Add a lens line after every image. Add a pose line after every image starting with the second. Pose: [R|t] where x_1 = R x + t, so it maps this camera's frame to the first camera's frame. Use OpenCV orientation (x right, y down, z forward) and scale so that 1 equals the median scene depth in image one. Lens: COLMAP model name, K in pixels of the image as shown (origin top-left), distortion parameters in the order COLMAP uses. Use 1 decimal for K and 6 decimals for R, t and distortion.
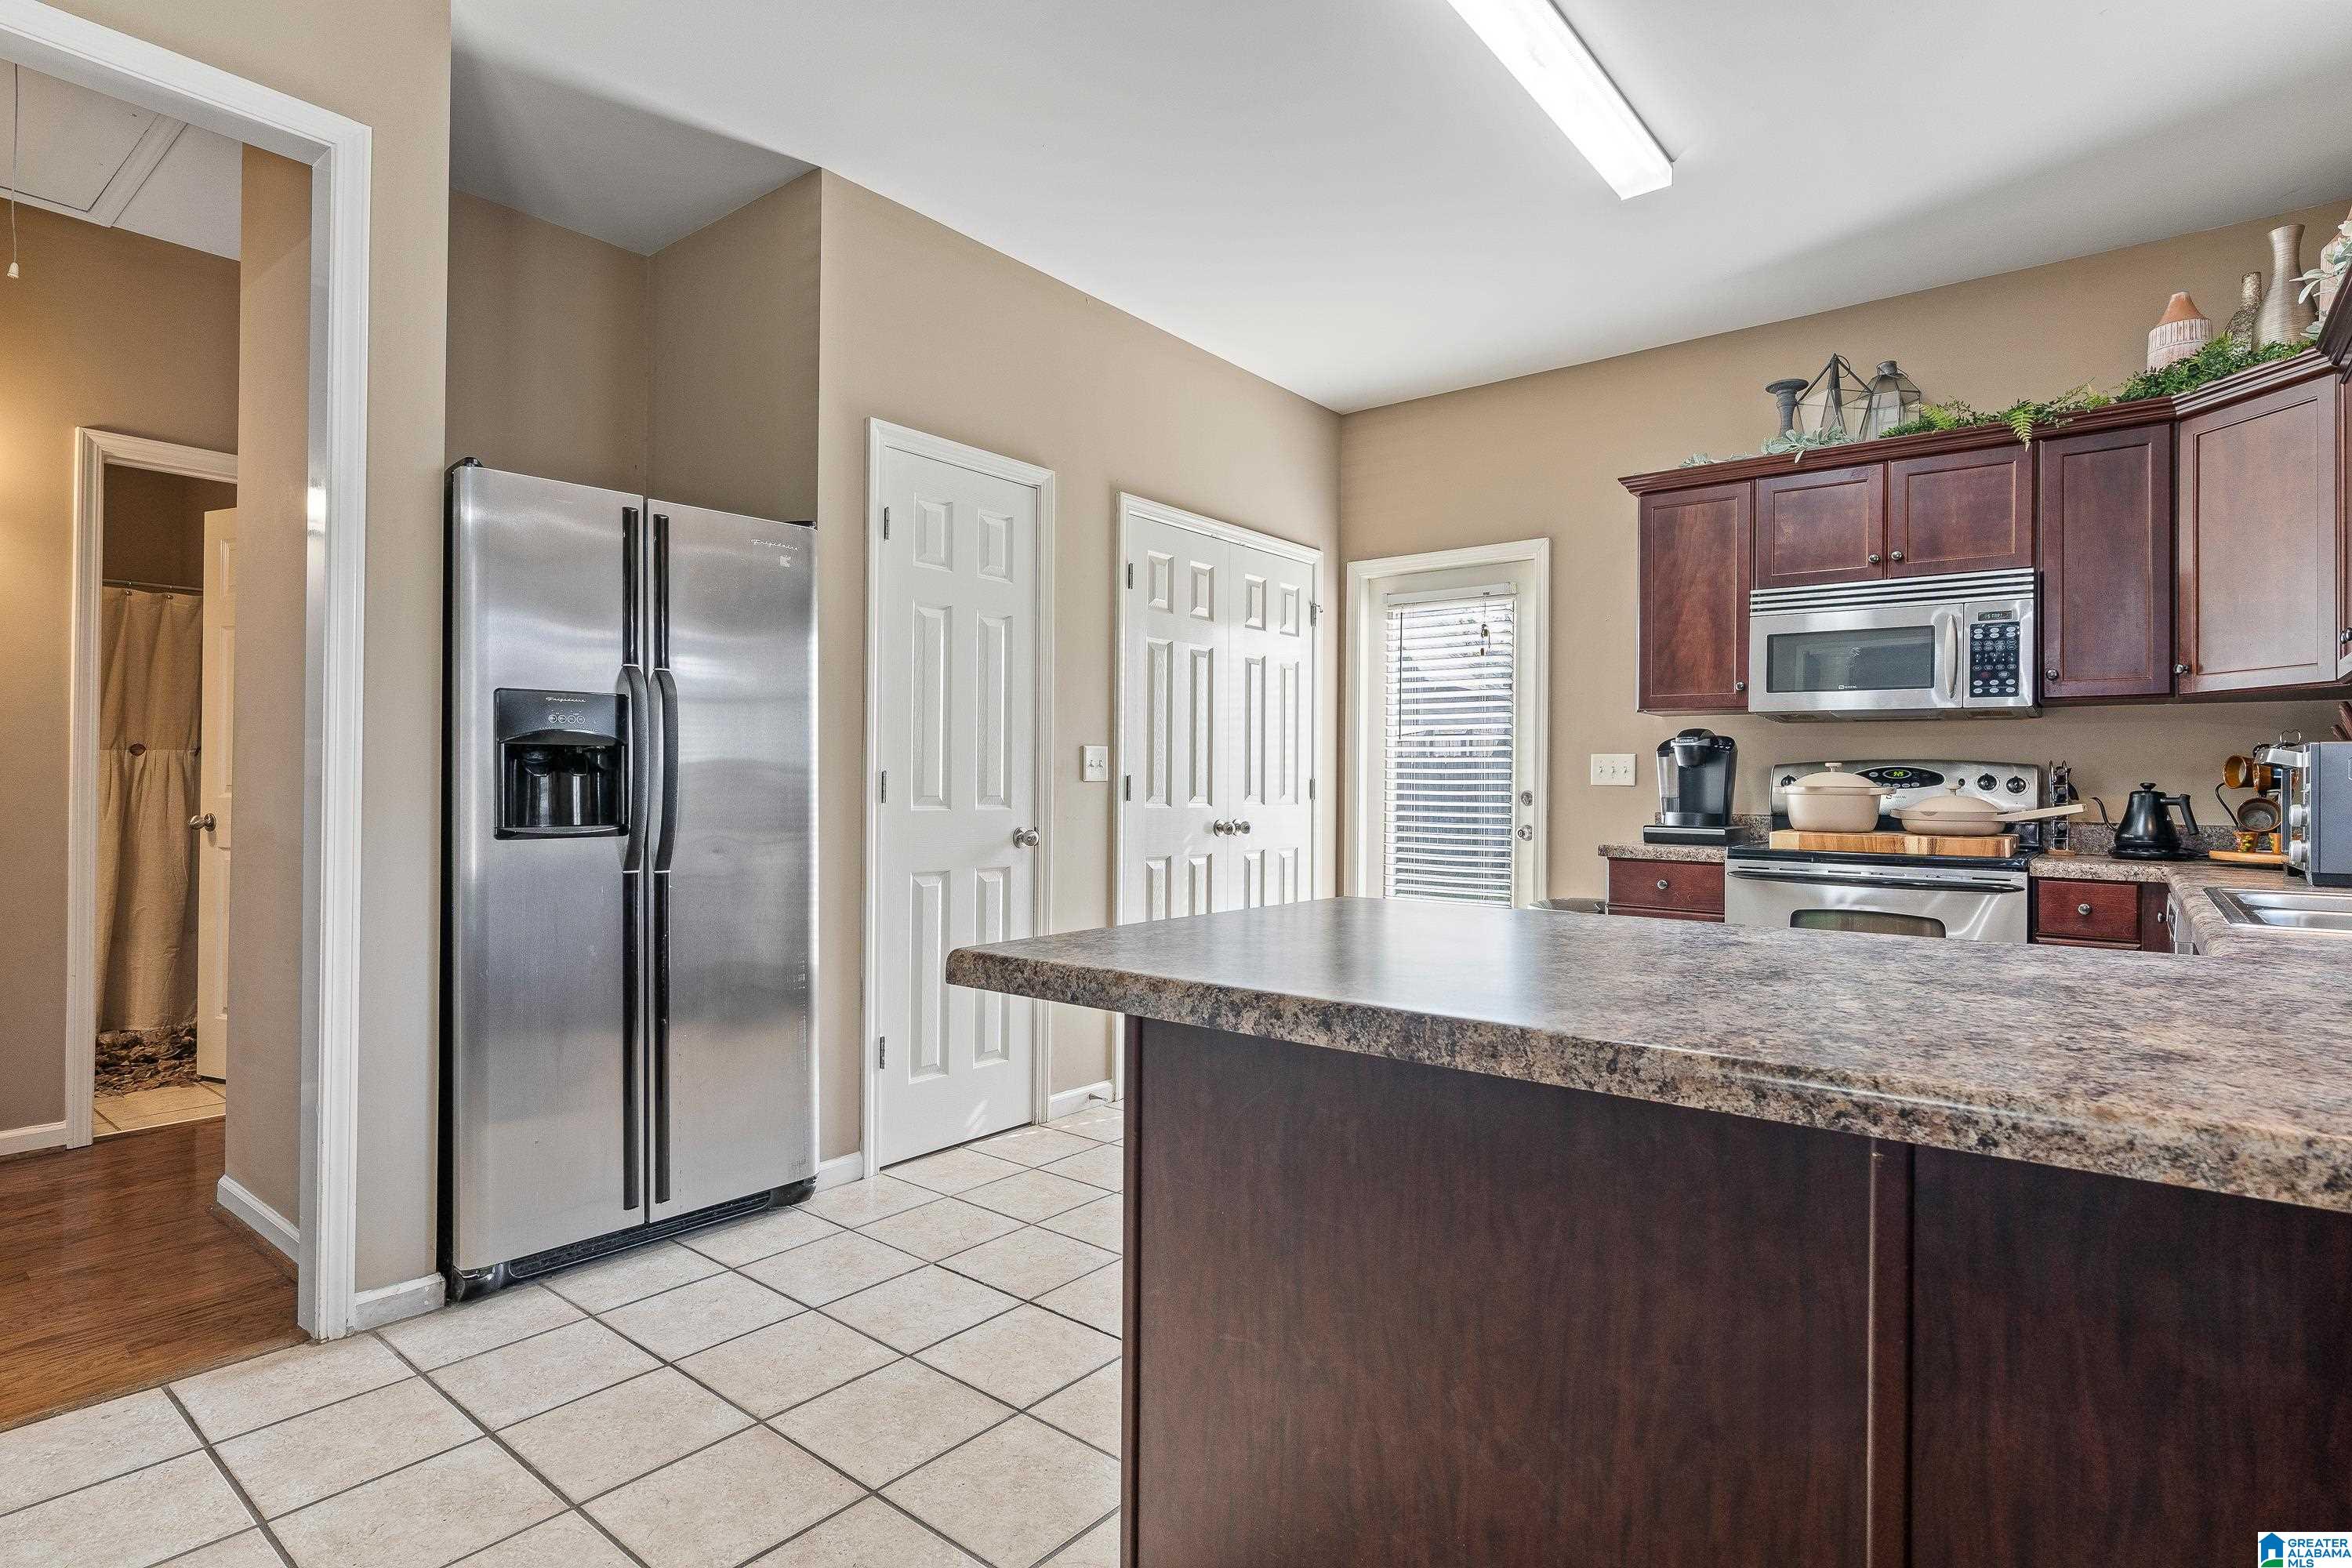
lens RADIAL K [[1203.0, 0, 1158.7], [0, 1203.0, 780.4], [0, 0, 1]] dist [-0.003544, -0.000462]
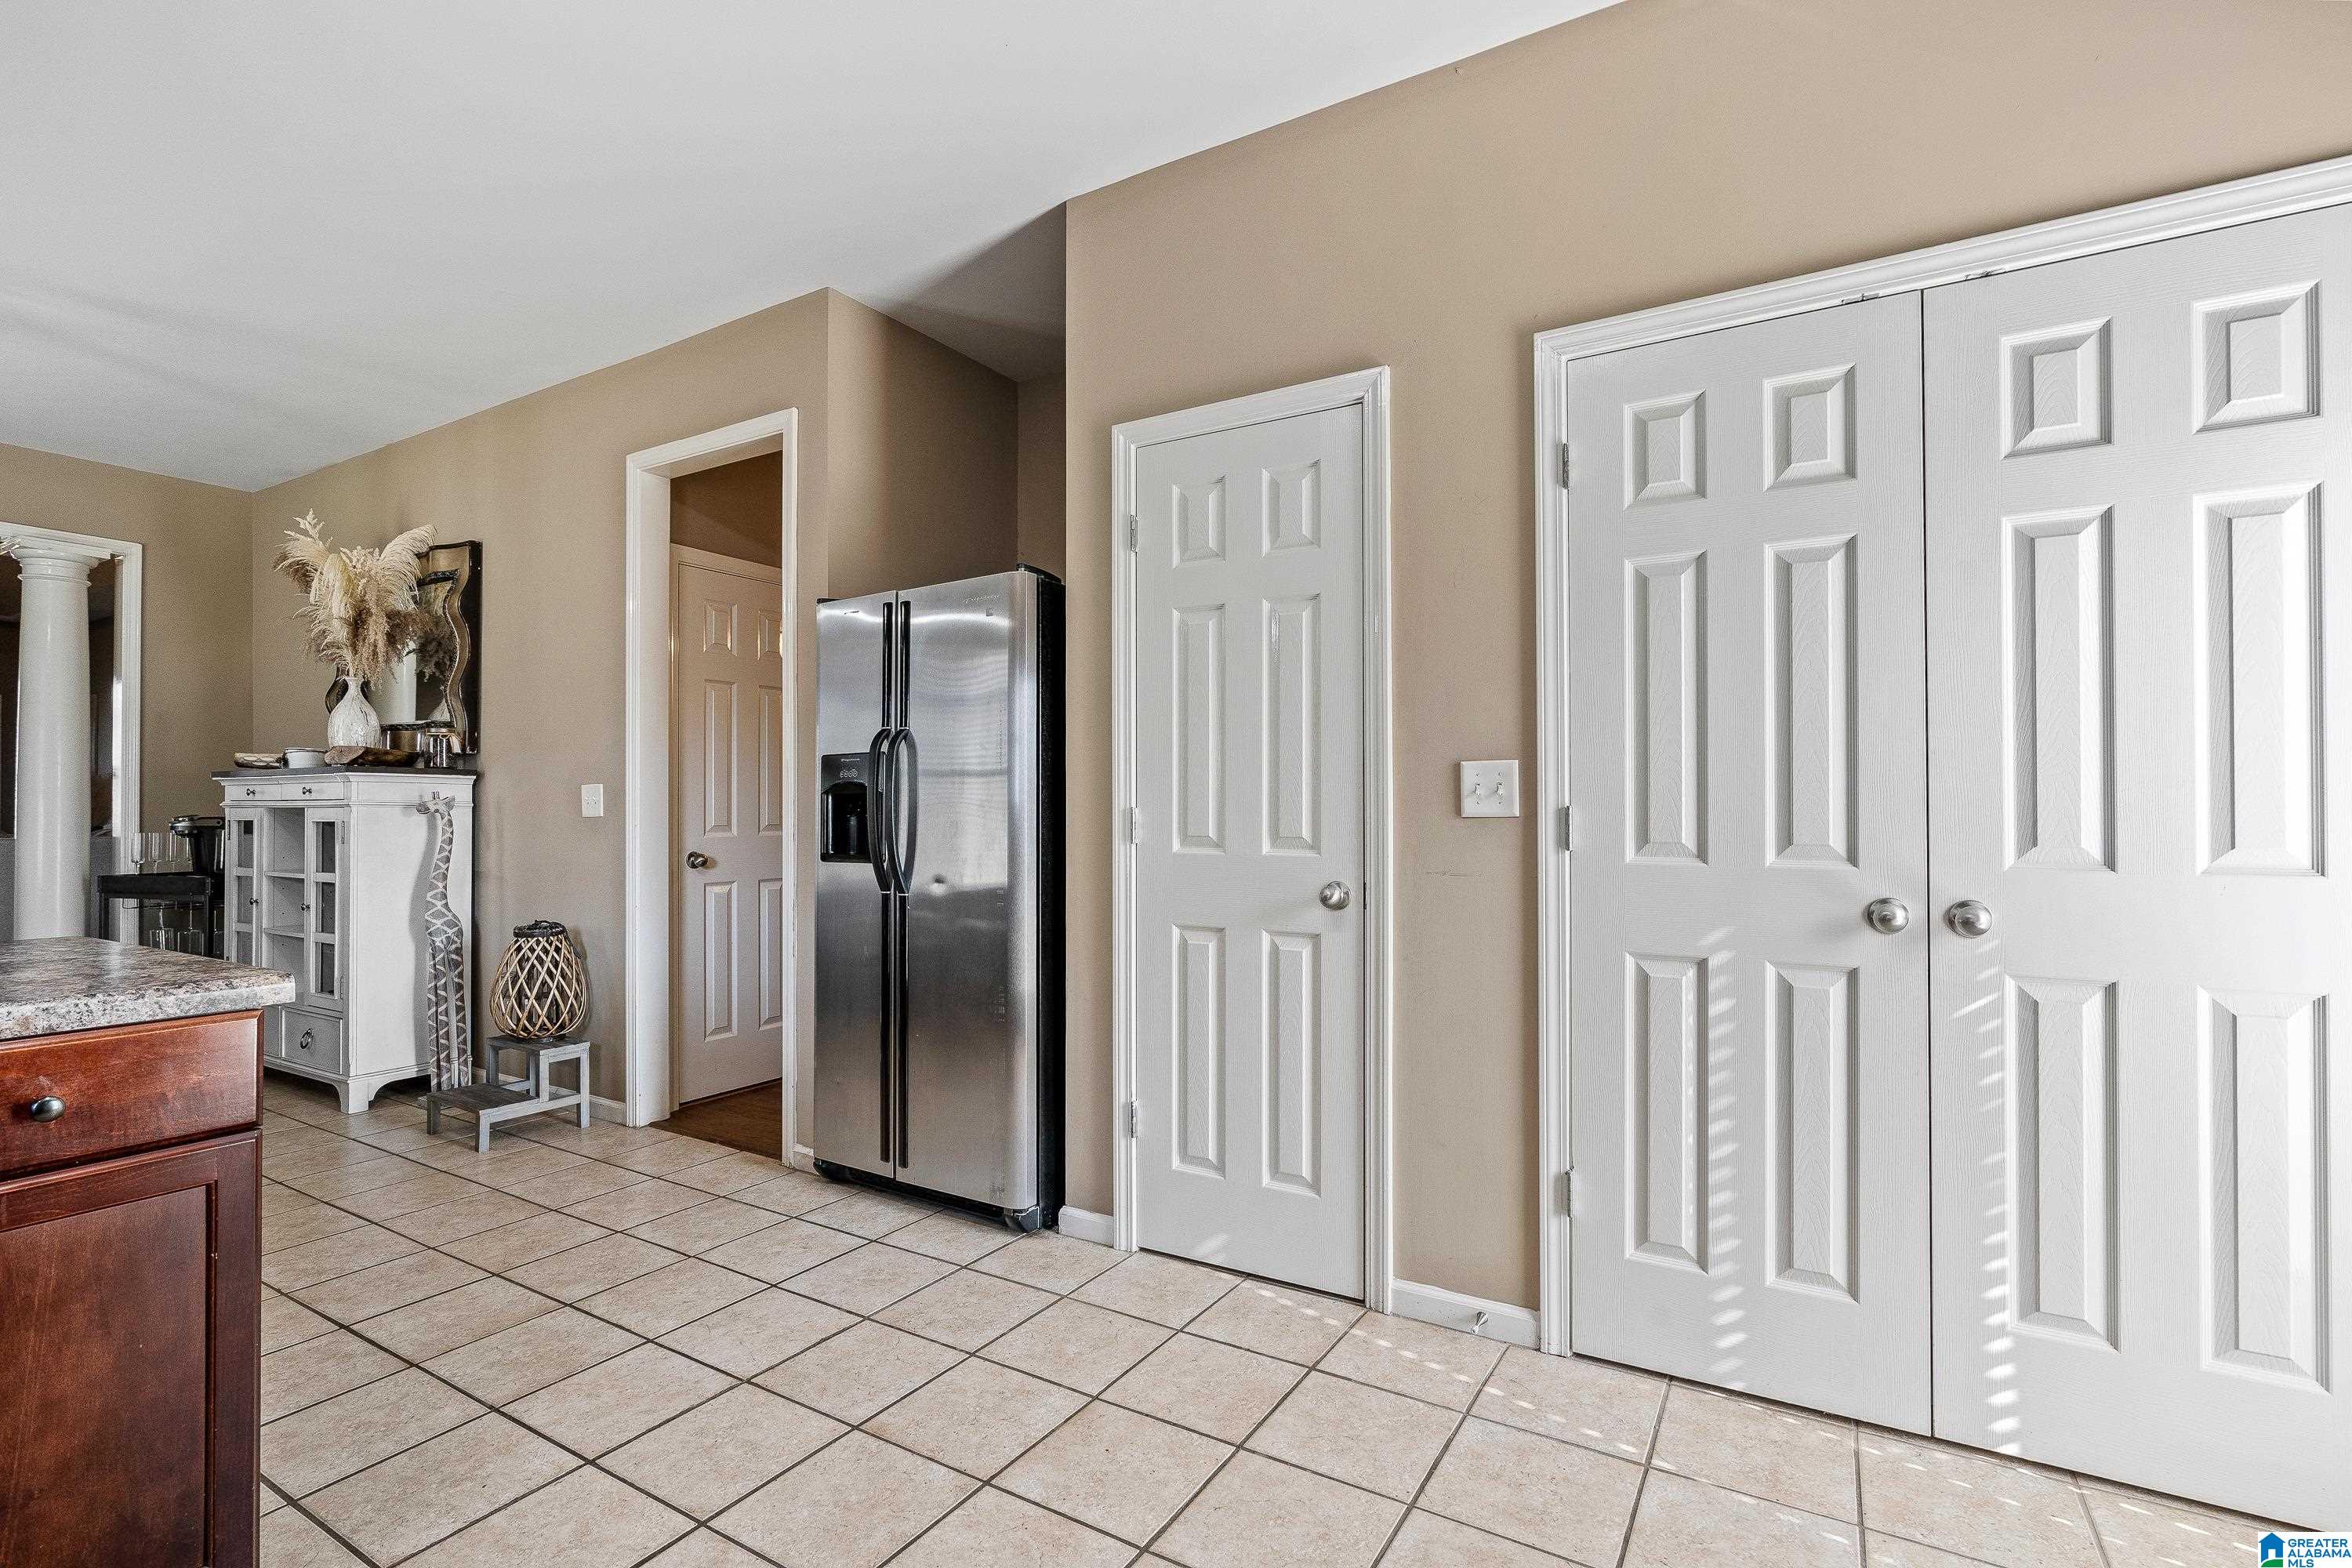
lens RADIAL K [[1091.1, 0, 1183.1], [0, 1091.1, 800.3], [0, 0, 1]] dist [-0.007719, 0.002250]
pose [[0.138457, -0.013670, -0.990274, 0.539963], [0.008040, 0.999887, -0.012679, -0.002221], [0.990336, -0.006207, 0.138551, 0.847815]]
